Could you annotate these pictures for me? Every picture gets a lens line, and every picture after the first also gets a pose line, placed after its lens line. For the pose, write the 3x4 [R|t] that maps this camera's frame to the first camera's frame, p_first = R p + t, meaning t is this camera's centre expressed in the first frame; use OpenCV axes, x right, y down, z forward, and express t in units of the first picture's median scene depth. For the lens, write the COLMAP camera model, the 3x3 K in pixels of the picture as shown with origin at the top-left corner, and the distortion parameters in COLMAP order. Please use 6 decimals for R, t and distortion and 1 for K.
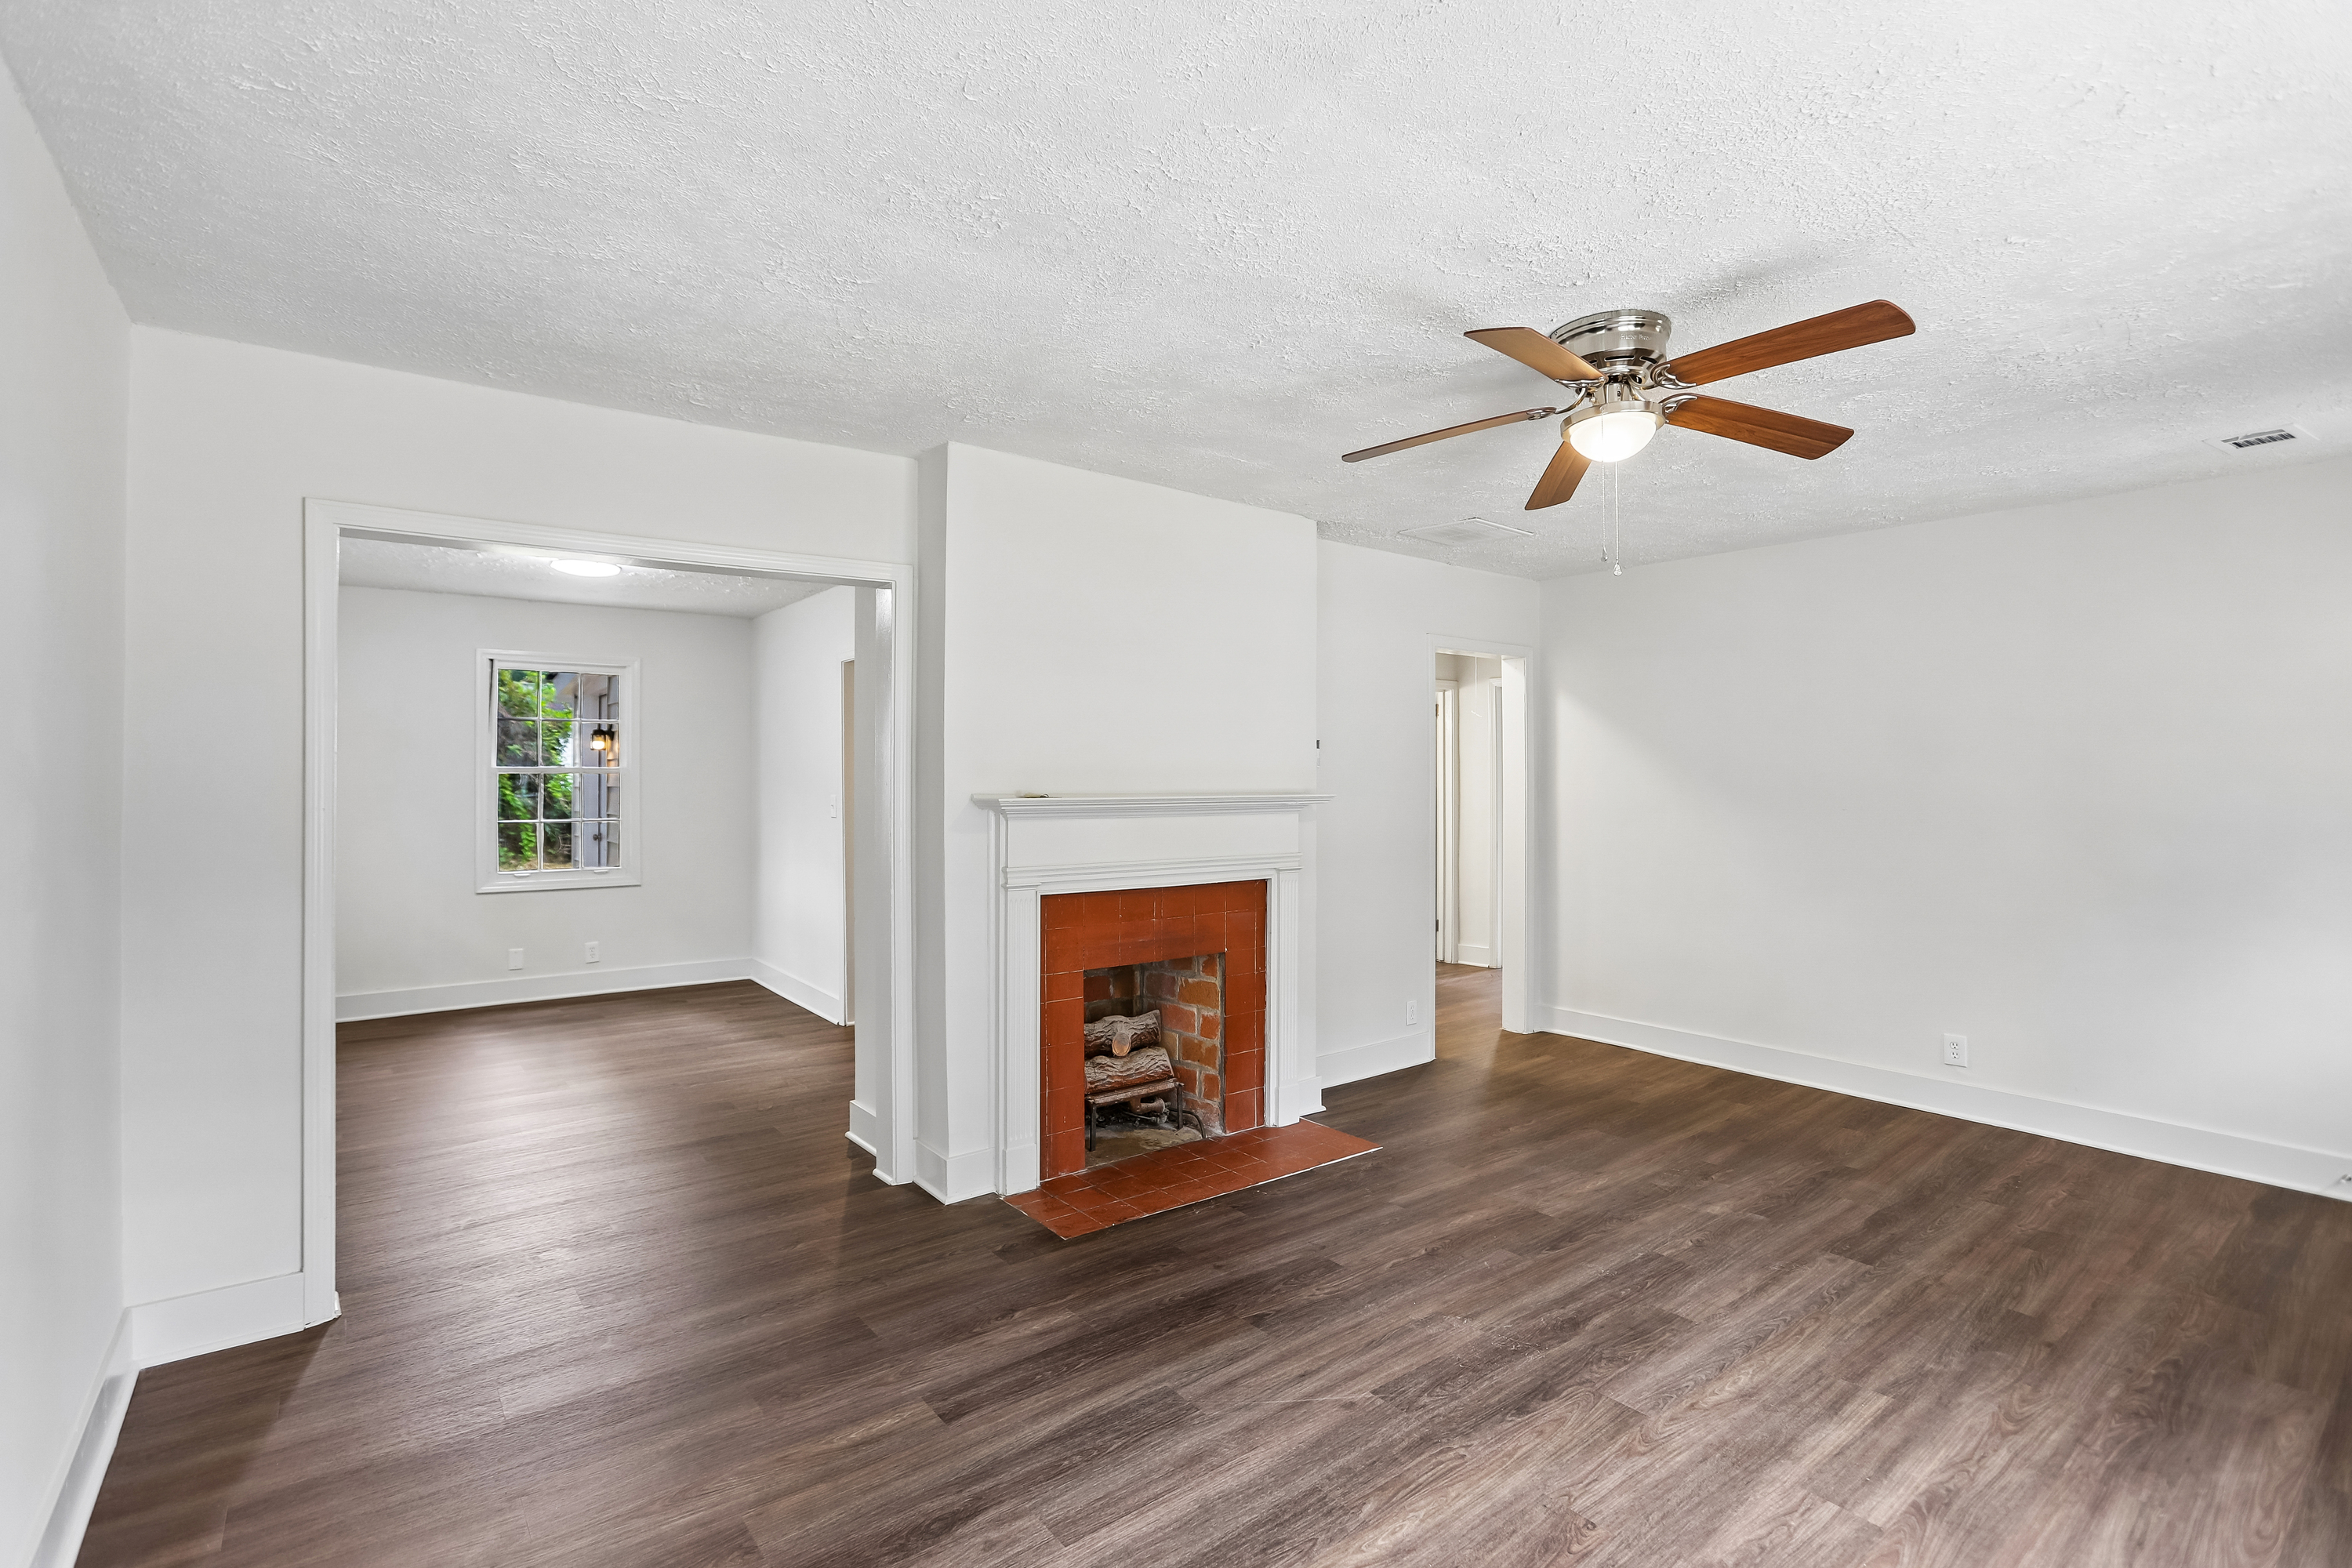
lens RADIAL K [[1089.9, 0, 1156.0], [0, 1089.9, 782.8], [0, 0, 1]] dist [-0.060074, 0.026793]
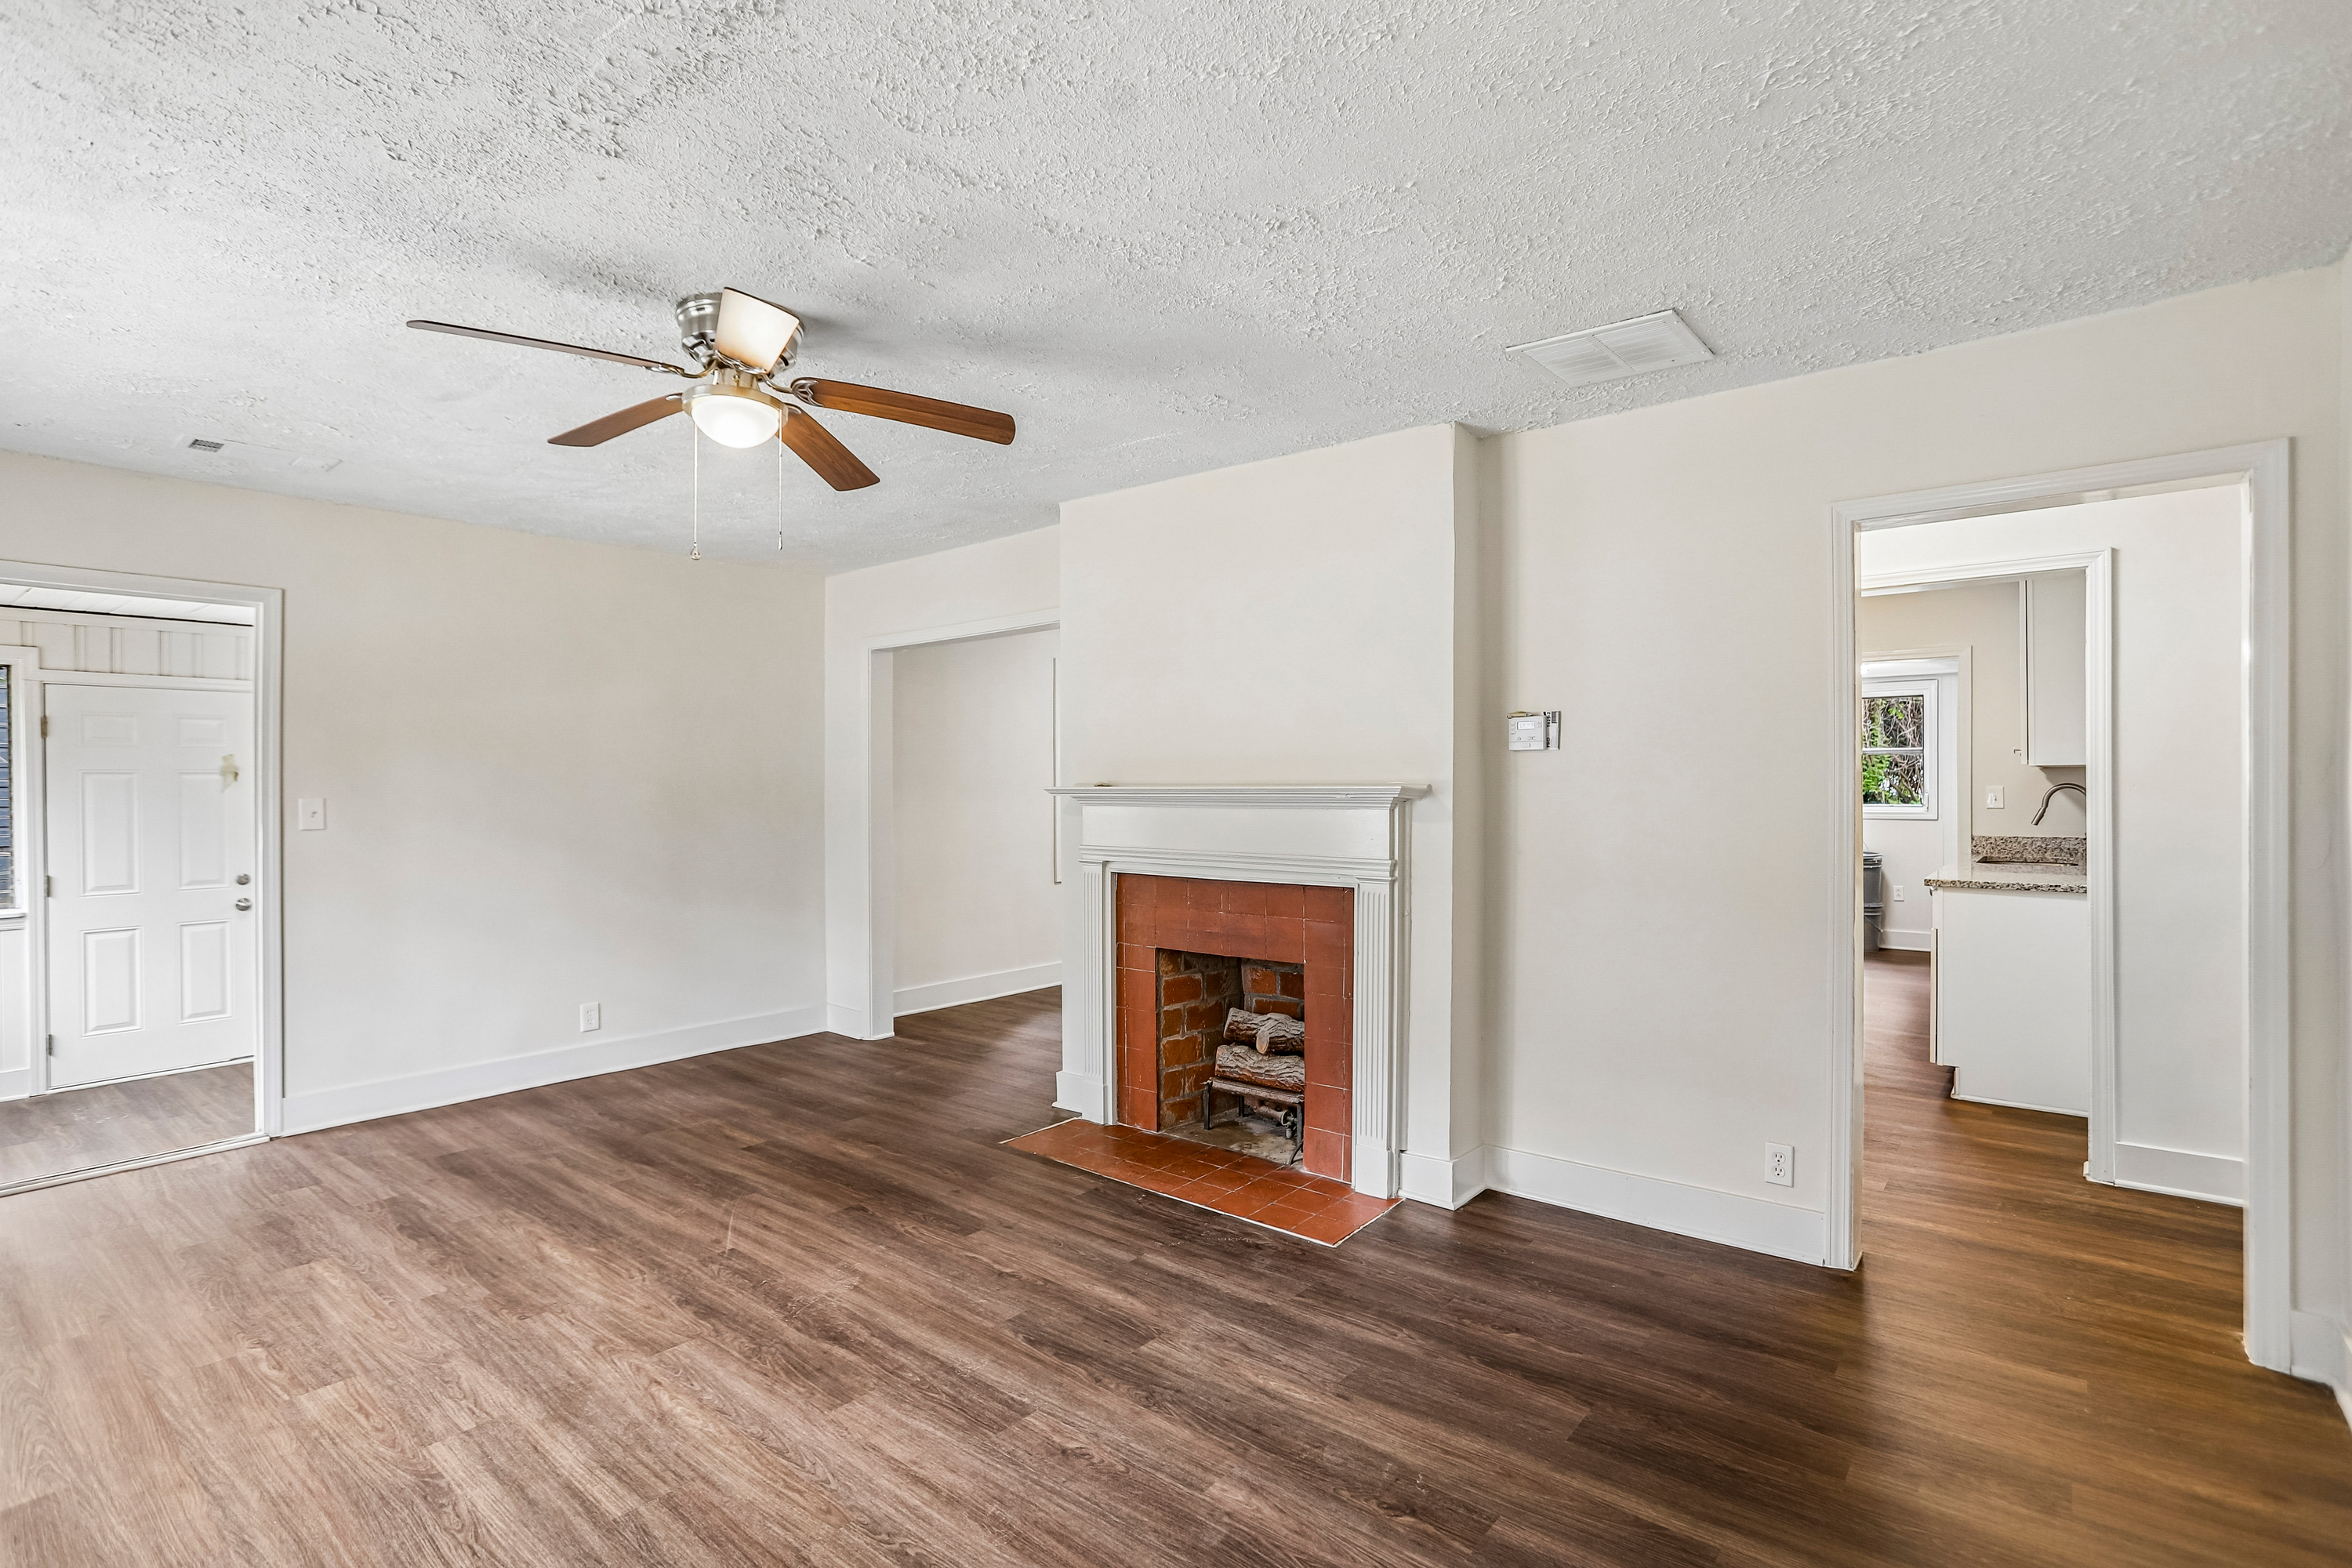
lens RADIAL K [[1104.3, 0, 1184.1], [0, 1104.3, 781.4], [0, 0, 1]] dist [-0.047883, 0.027515]
pose [[0.239050, -0.003020, -0.971003, 1.348129], [0.002748, 0.999993, -0.002433, 0.014183], [0.971003, -0.002087, 0.239057, 1.025496]]
